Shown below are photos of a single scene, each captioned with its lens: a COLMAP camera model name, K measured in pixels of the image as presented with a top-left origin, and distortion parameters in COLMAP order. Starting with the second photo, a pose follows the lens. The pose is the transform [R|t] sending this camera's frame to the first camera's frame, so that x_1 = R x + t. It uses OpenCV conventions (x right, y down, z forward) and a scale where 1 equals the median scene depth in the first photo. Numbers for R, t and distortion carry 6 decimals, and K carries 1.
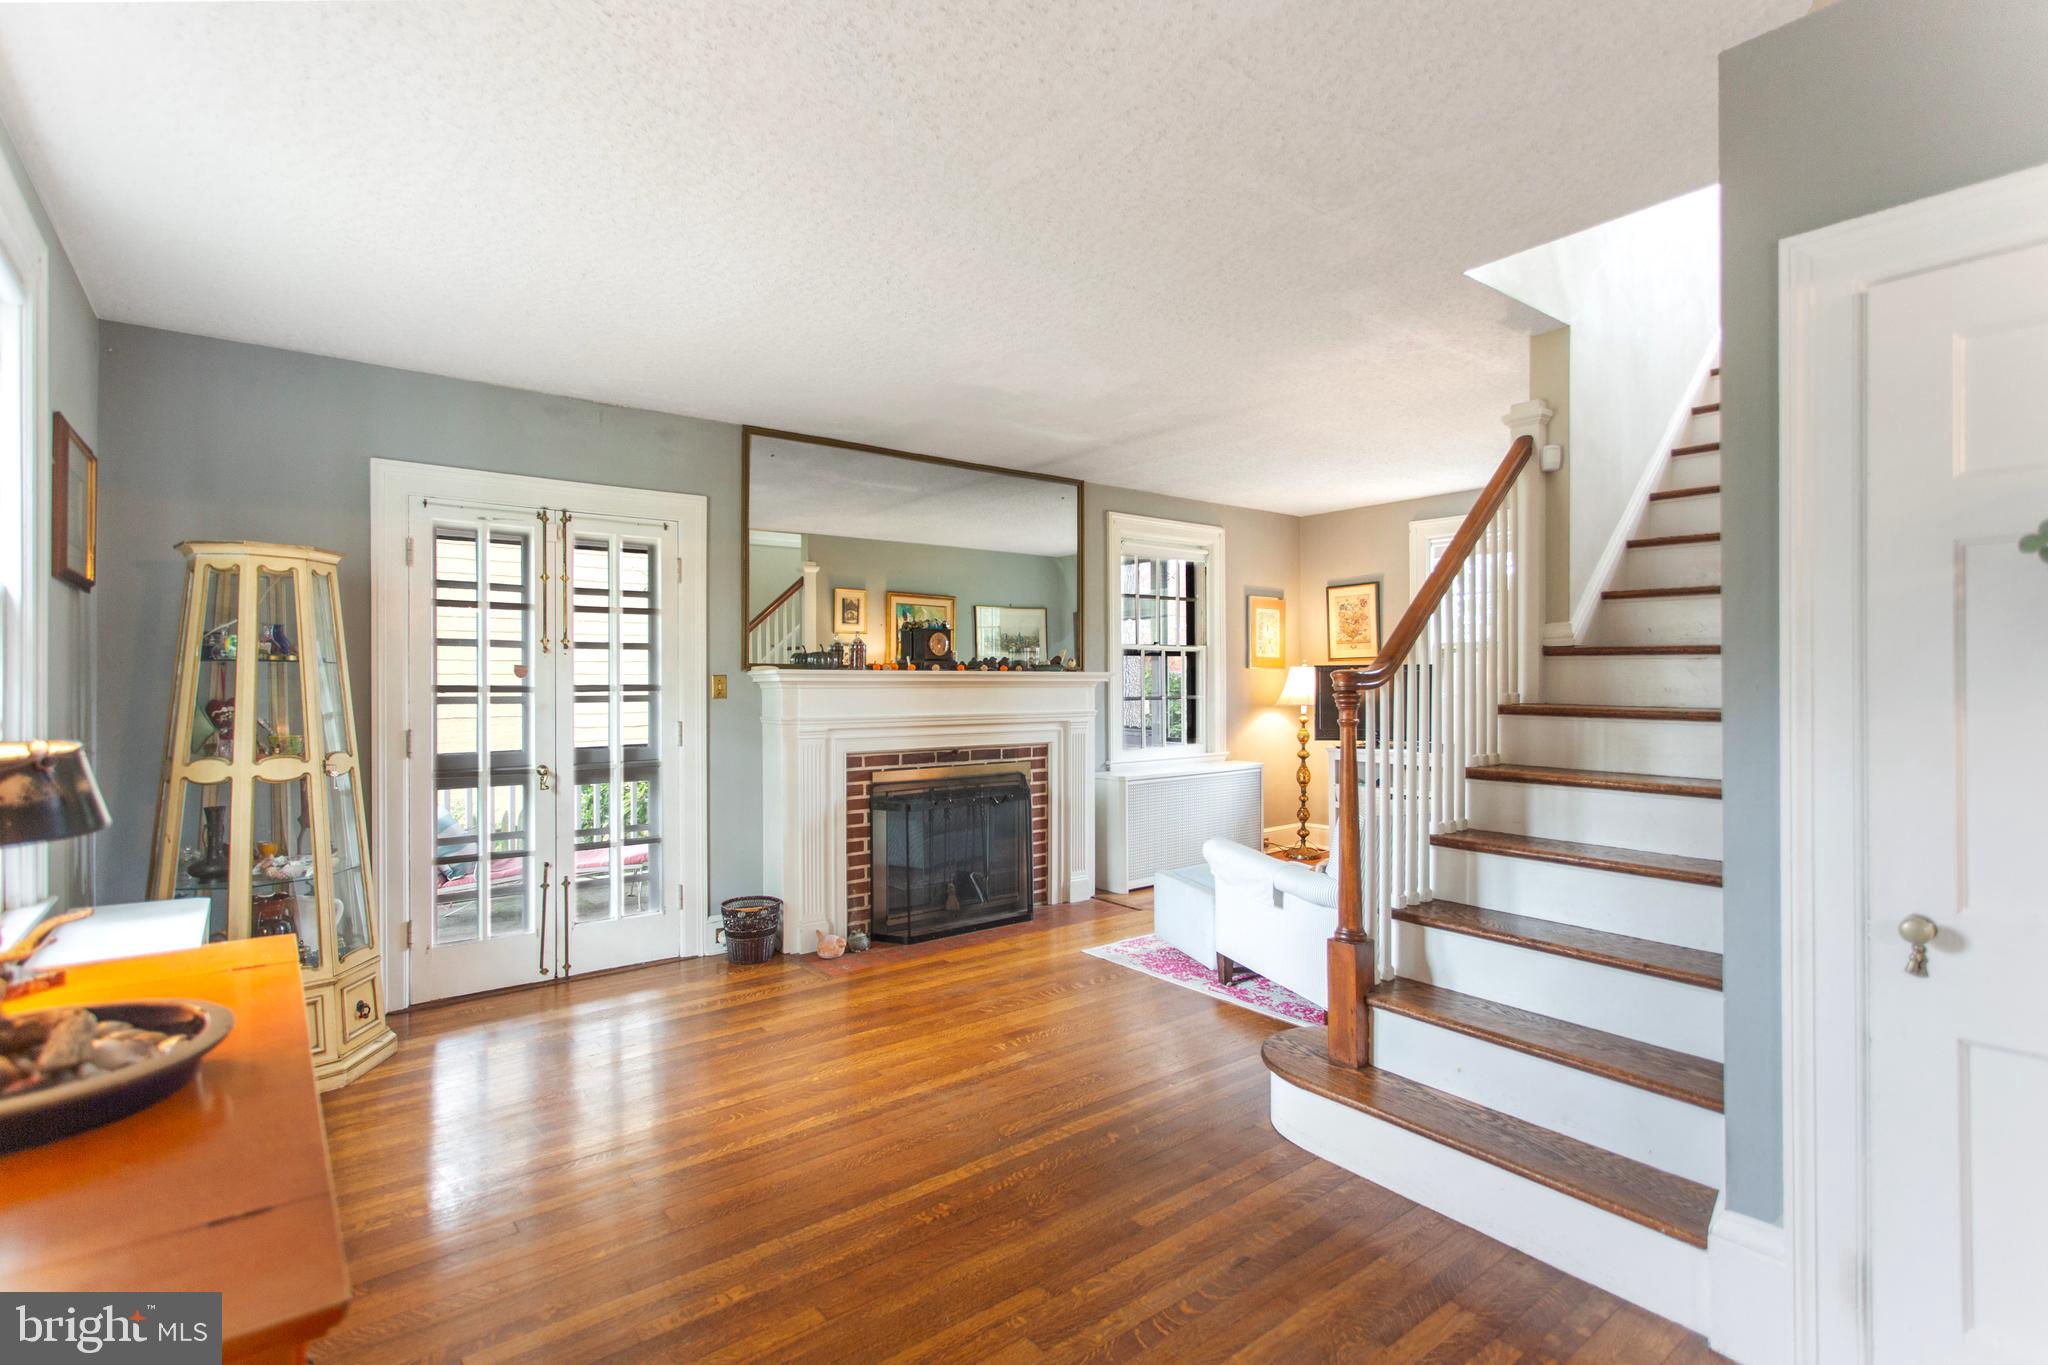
lens RADIAL K [[970.3, 0, 1024.0], [0, 970.3, 682.5], [0, 0, 1]] dist [0.003913, 0.000603]
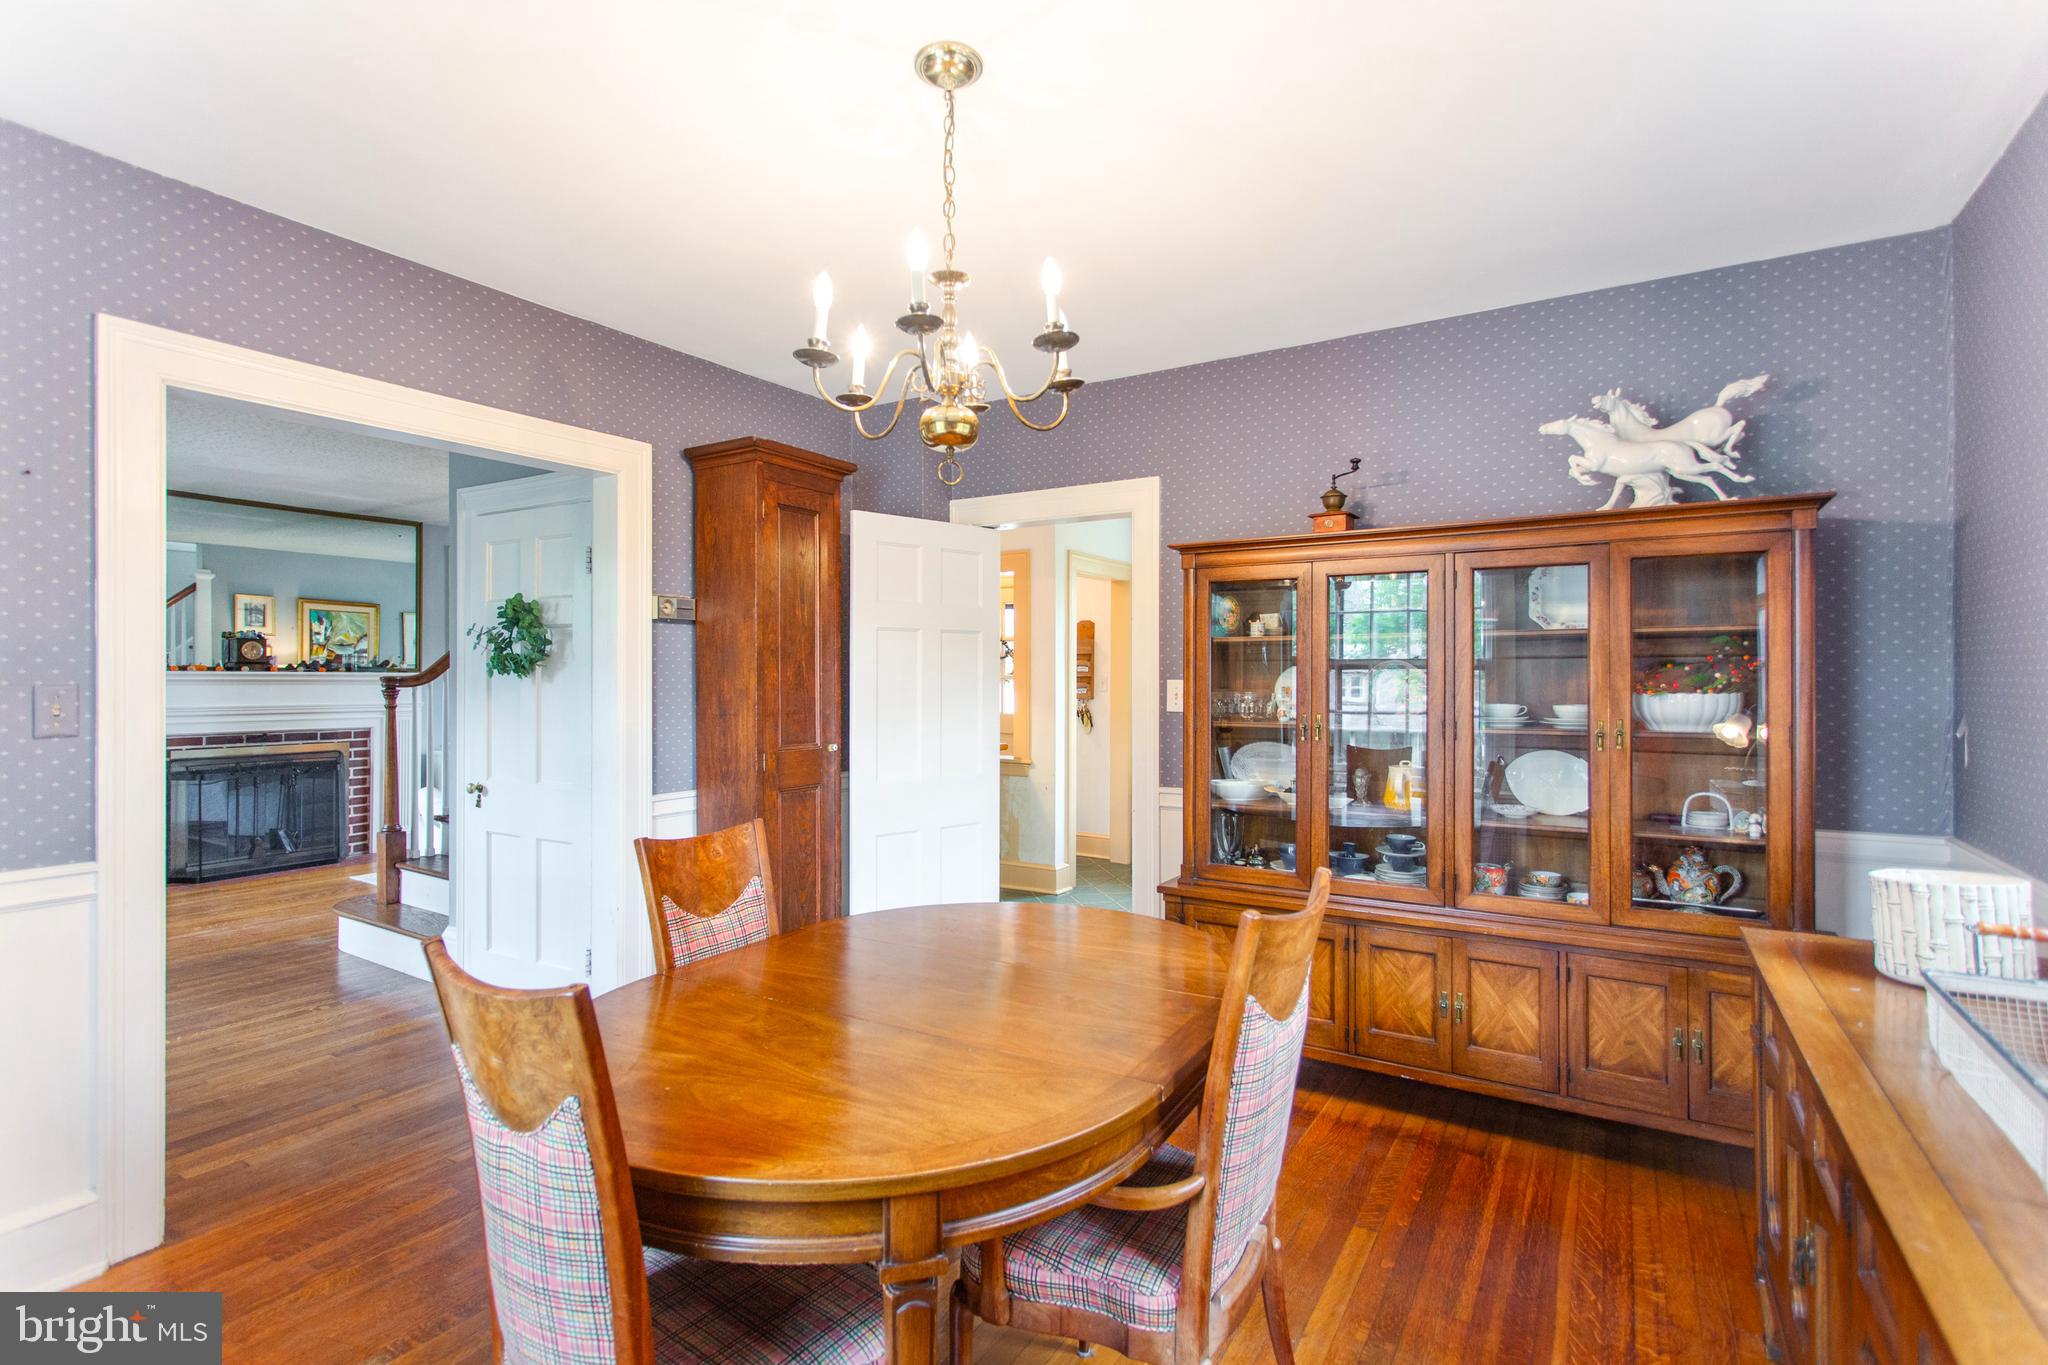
lens RADIAL K [[948.2, 0, 1028.9], [0, 948.2, 680.7], [0, 0, 1]] dist [0.001936, 0.000337]
pose [[0.935397, 0.004657, 0.353569, 0.481153], [-0.005379, 0.999985, 0.001059, -0.007579], [-0.353558, -0.002893, 0.935408, -0.591665]]
